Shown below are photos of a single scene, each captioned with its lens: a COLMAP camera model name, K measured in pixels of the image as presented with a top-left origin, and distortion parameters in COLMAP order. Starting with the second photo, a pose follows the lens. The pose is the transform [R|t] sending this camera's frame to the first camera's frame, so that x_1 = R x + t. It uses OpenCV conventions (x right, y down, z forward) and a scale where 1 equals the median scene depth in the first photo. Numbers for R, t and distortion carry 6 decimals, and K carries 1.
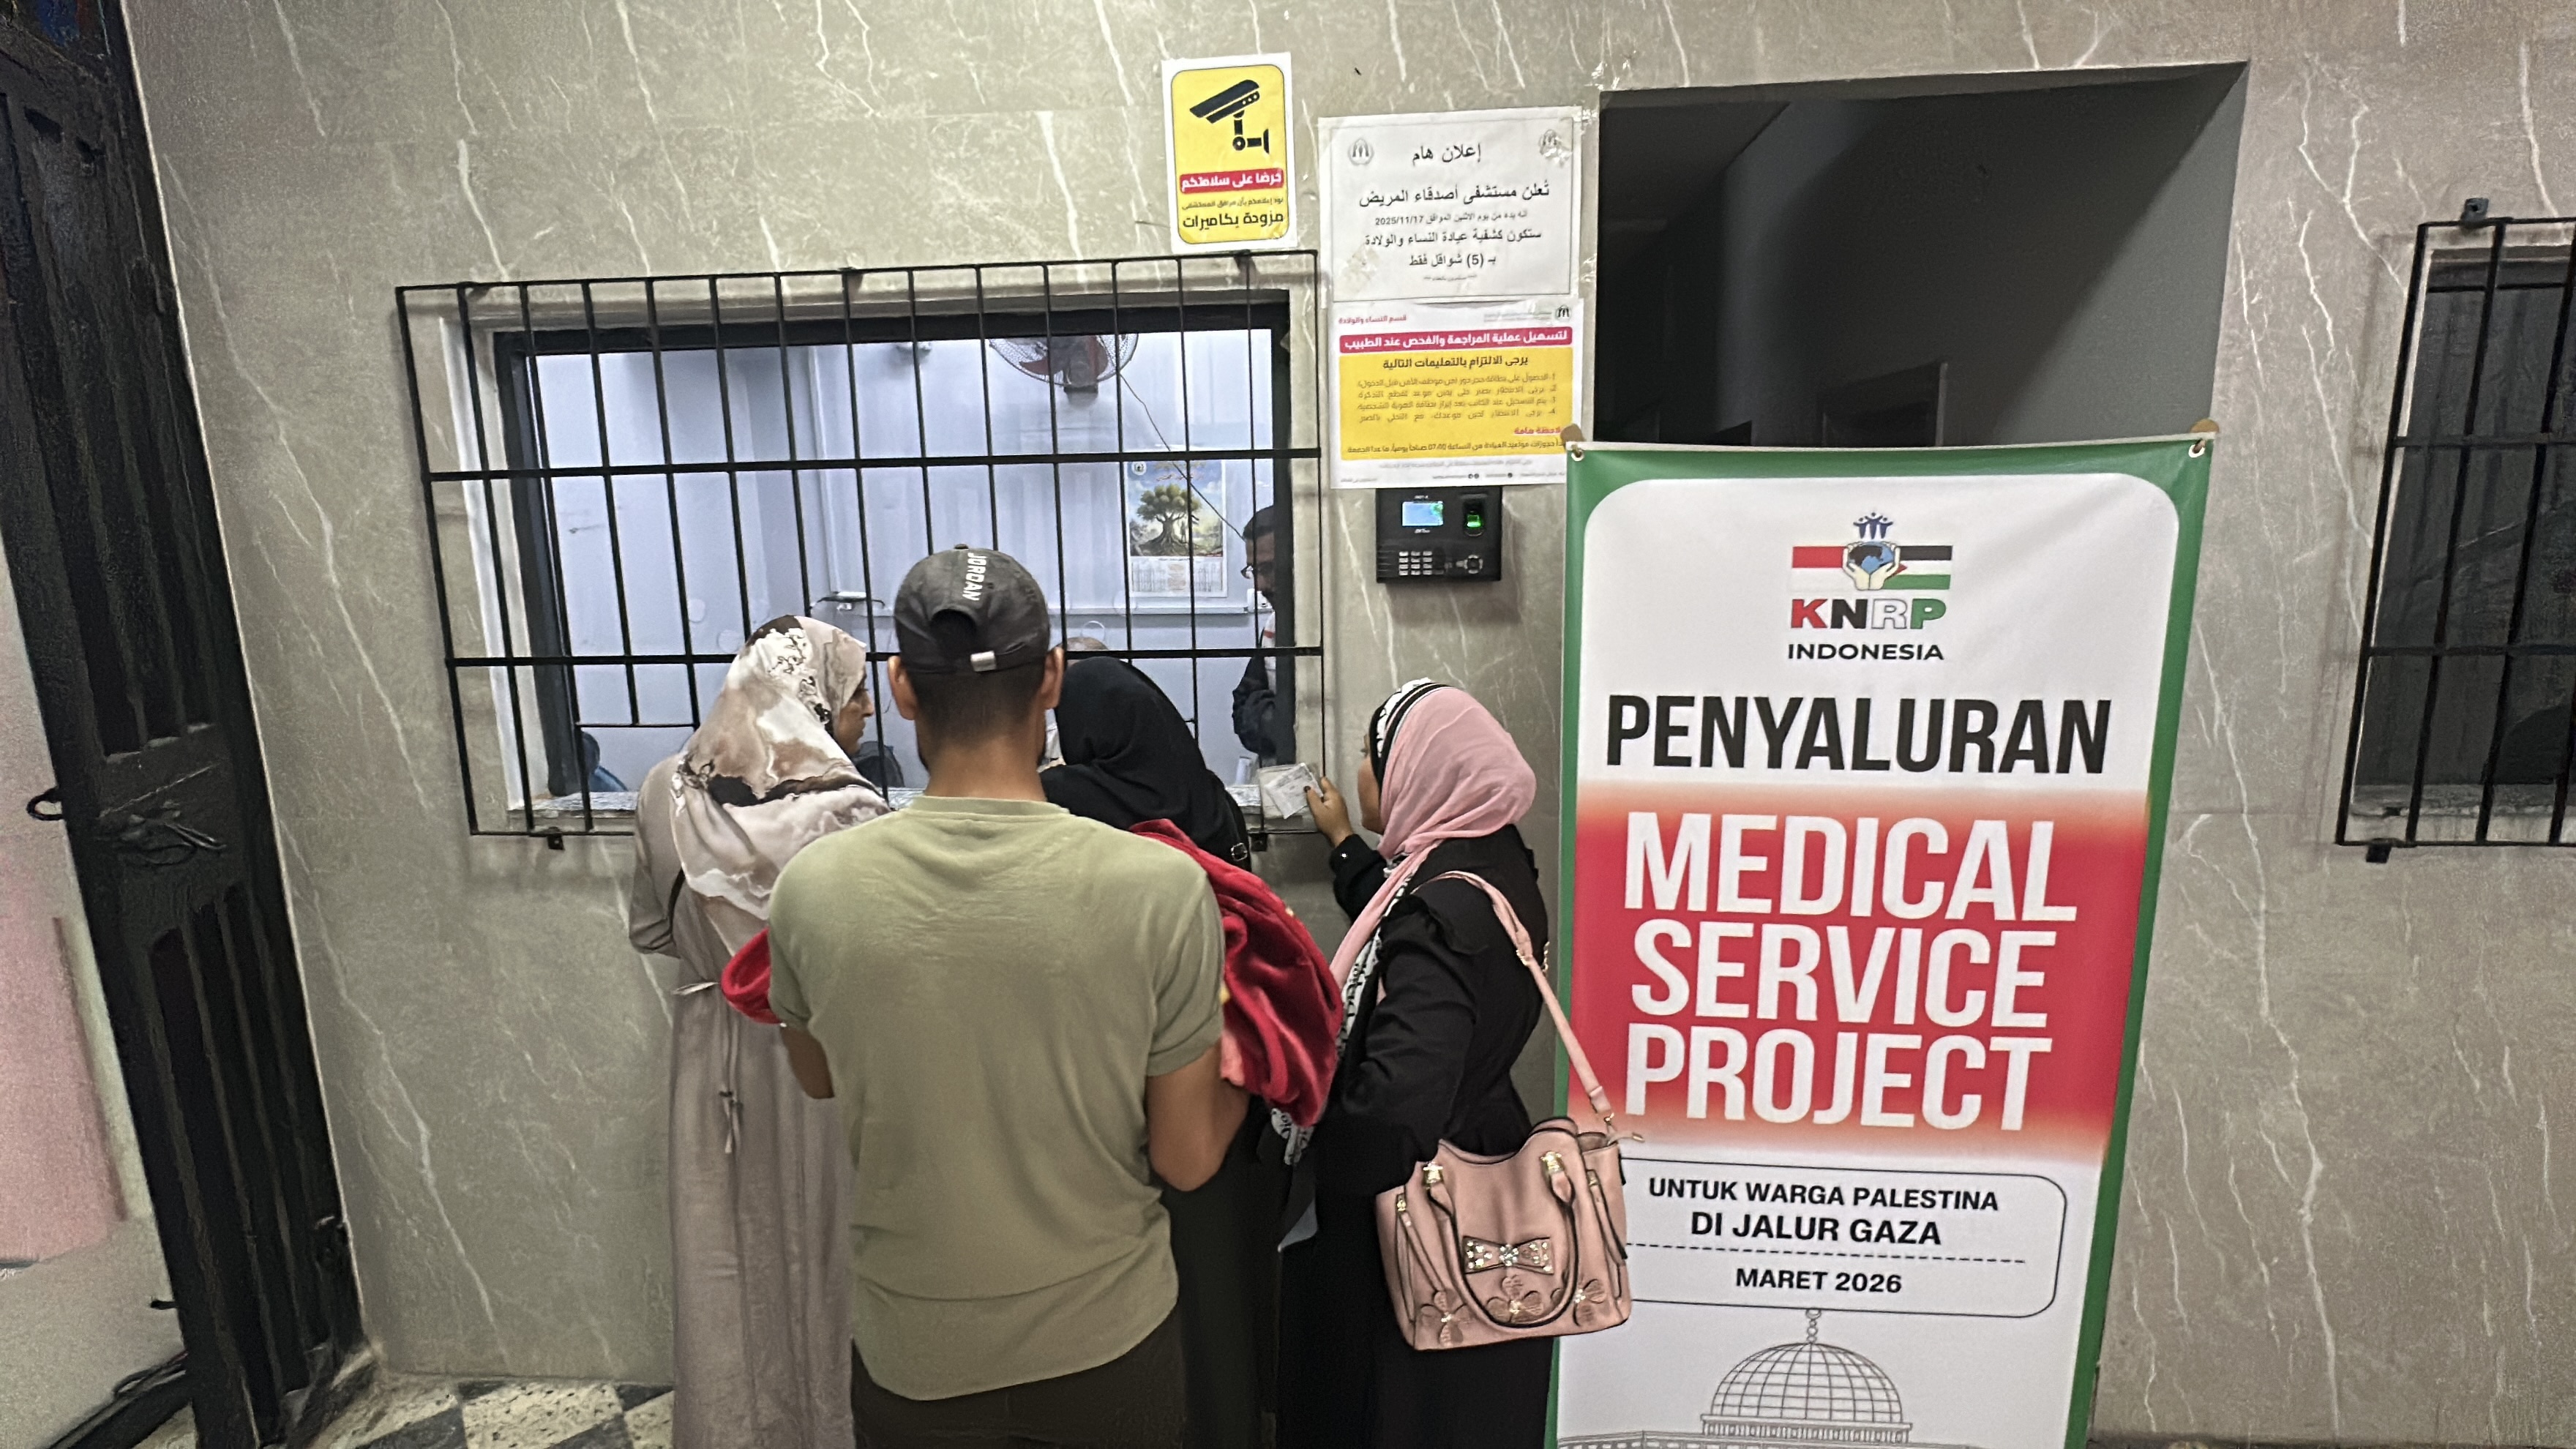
lens RADIAL K [[1180.2, 0, 1288.7], [0, 1180.2, 728.5], [0, 0, 1]] dist [-0.003935, 0.000190]
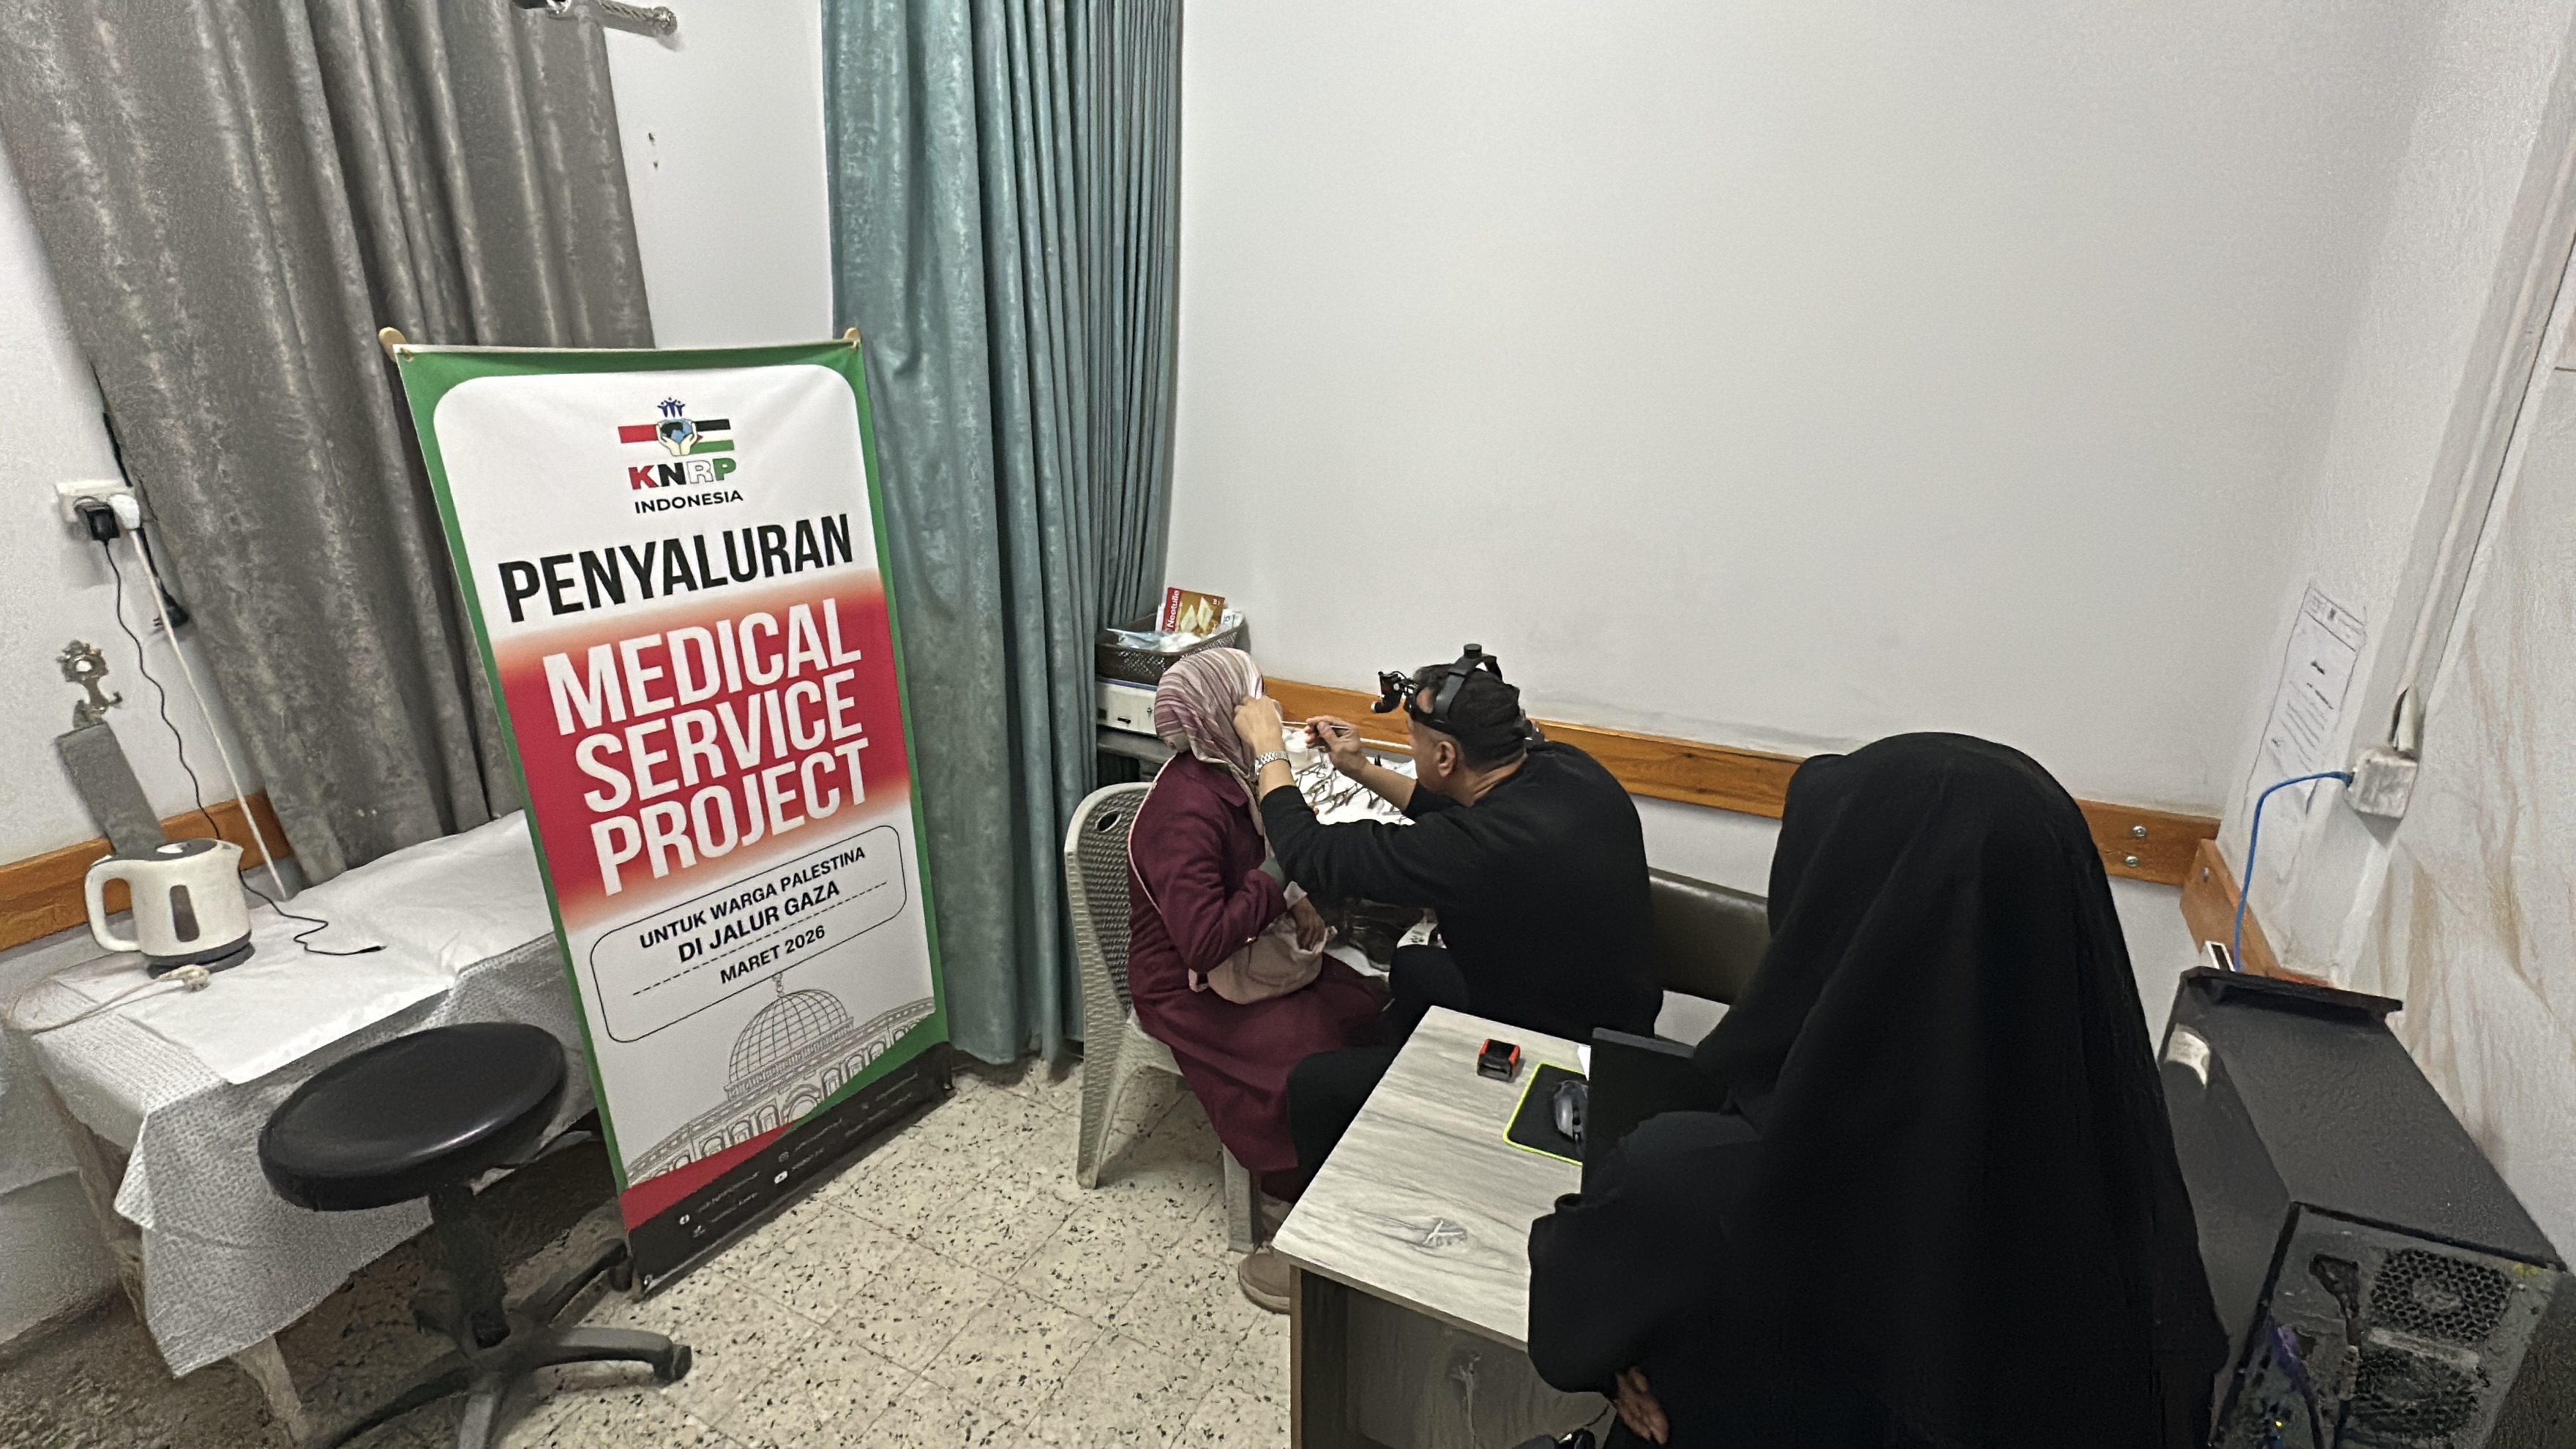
lens RADIAL K [[1180.2, 0, 1280.5], [0, 1180.2, 723.0], [0, 0, 1]] dist [-0.003935, 0.000190]
pose [[0.507078, -0.271997, 0.817856, -0.327562], [0.175615, 0.961599, 0.210920, 0.013048], [-0.843819, 0.036675, 0.535373, -0.279986]]
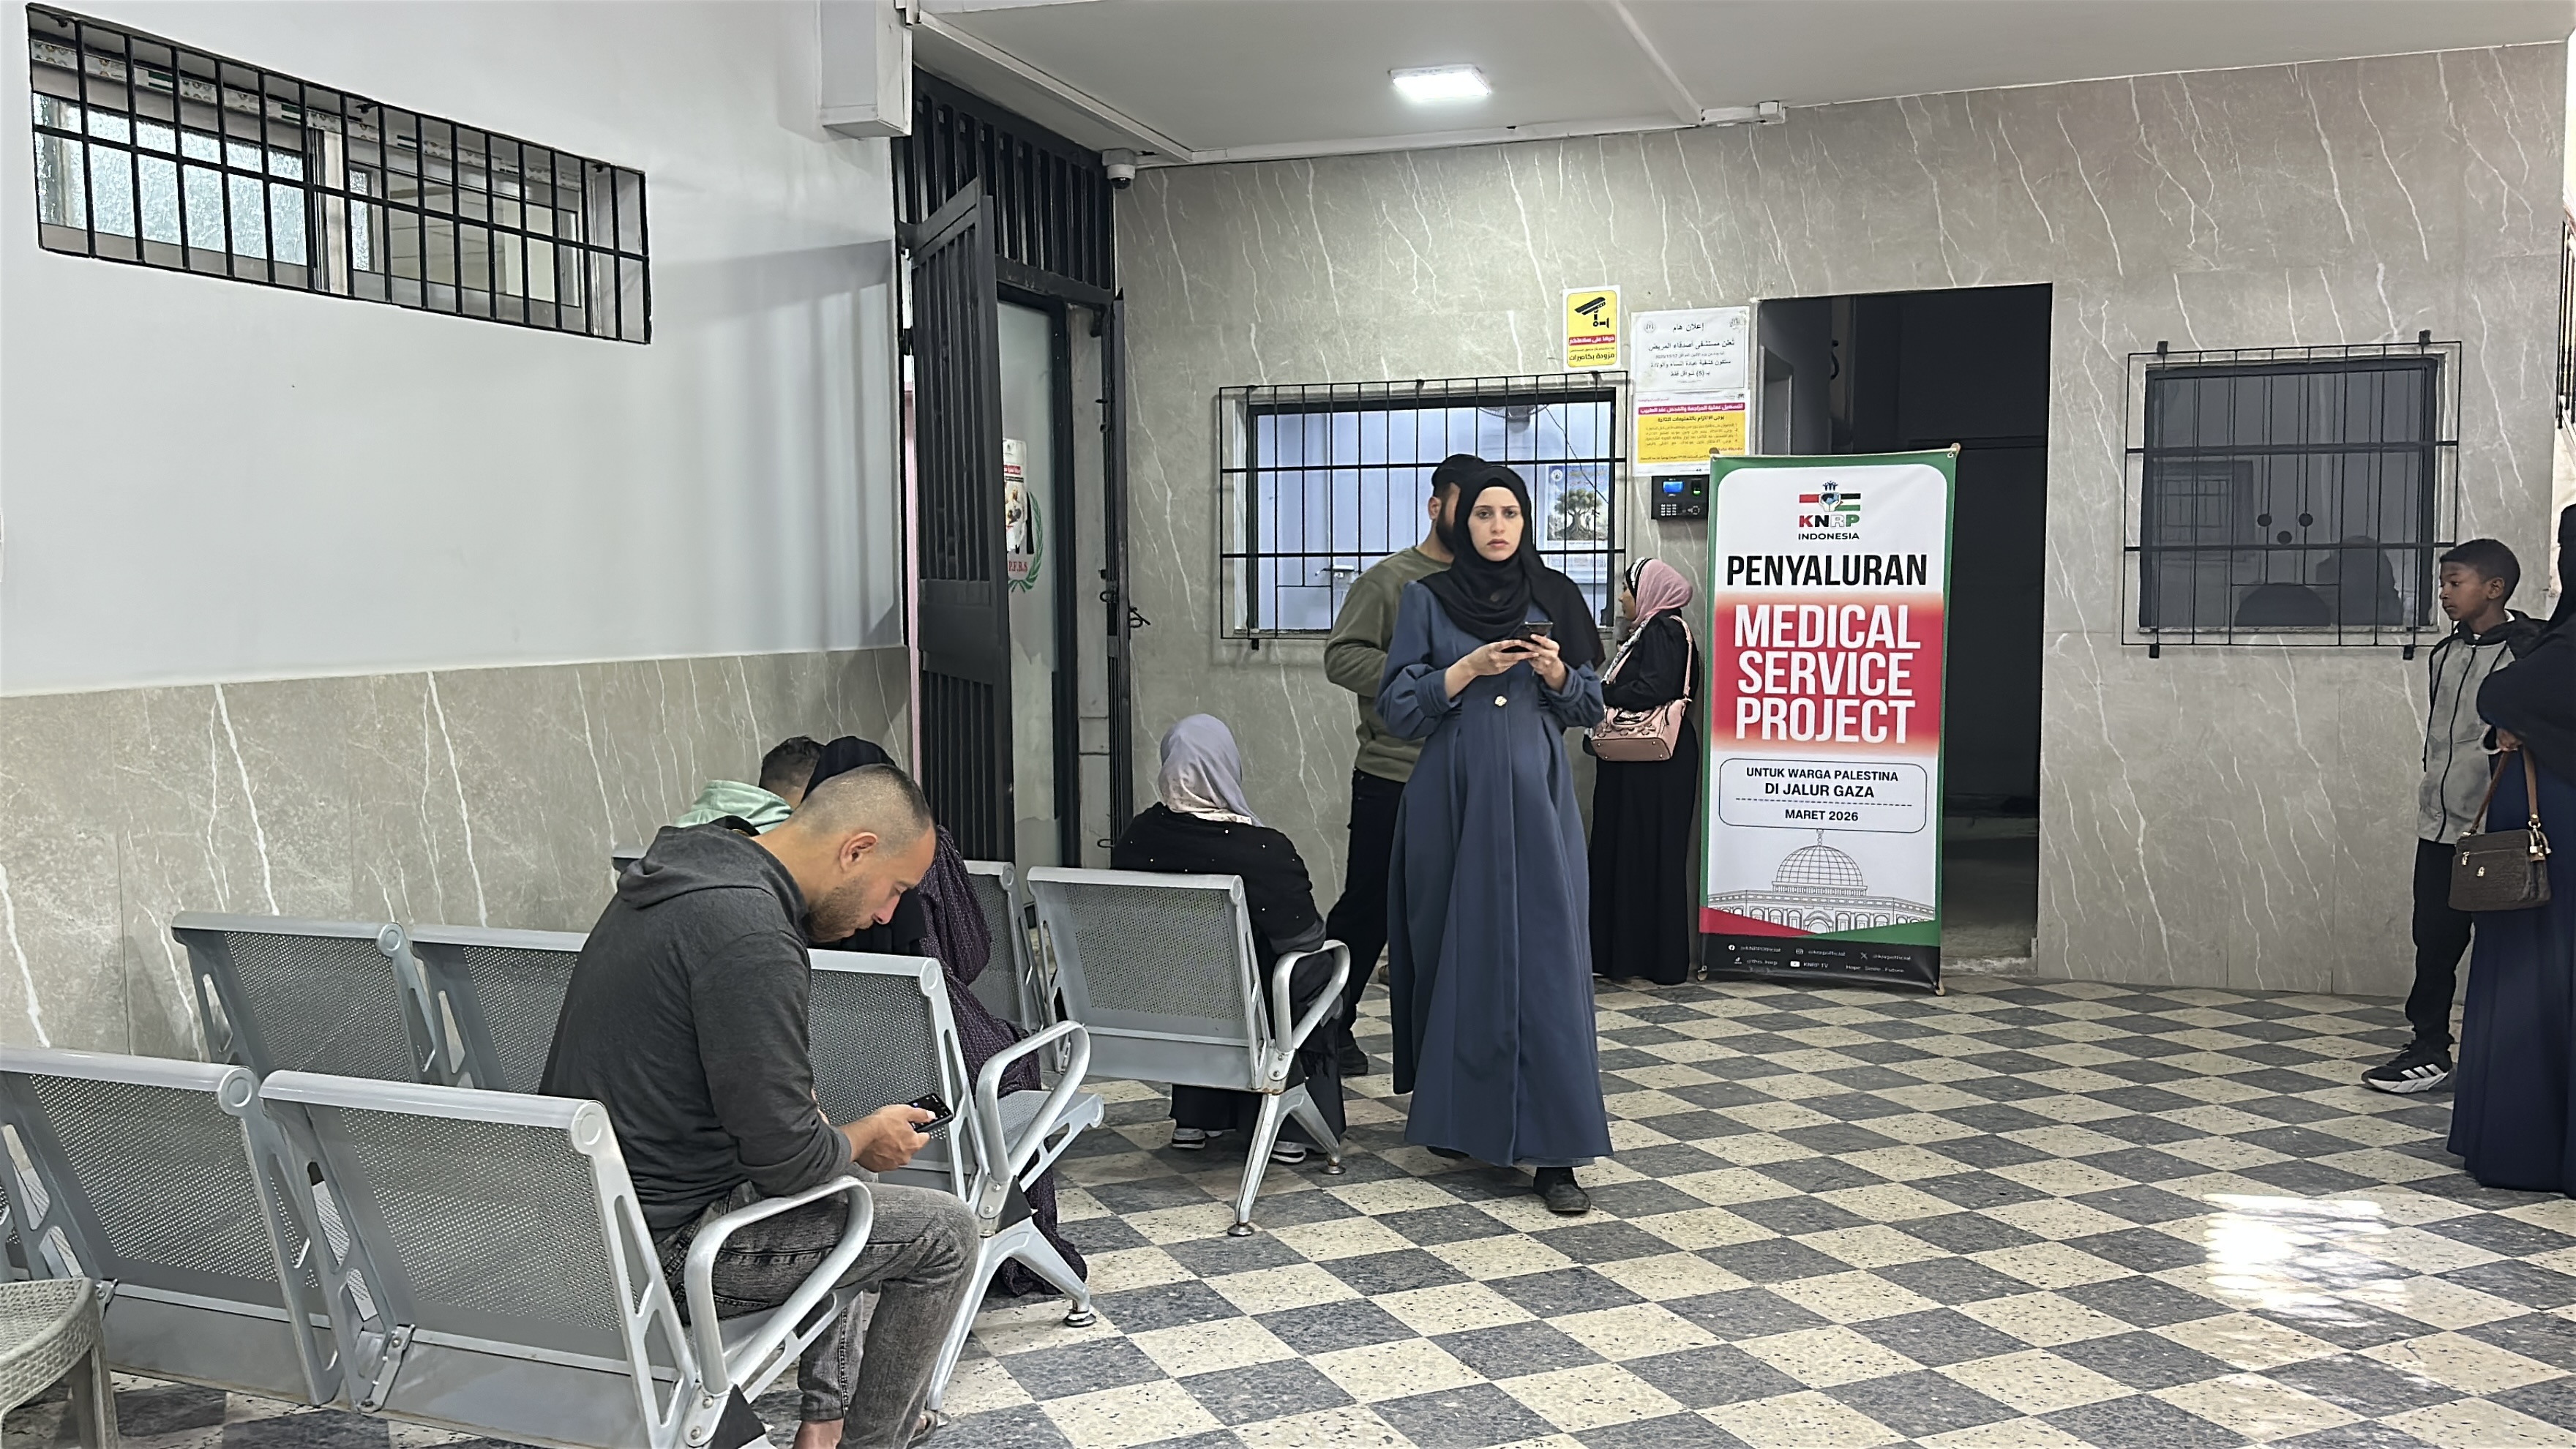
lens RADIAL K [[2295.0, 0, 1306.7], [0, 2295.0, 741.7], [0, 0, 1]] dist [0.135572, -0.014151]
pose [[0.967003, 0.032353, -0.252703, 0.622048], [-0.062481, 0.991728, -0.112121, 0.905096], [0.246985, 0.124210, 0.961026, -3.604738]]
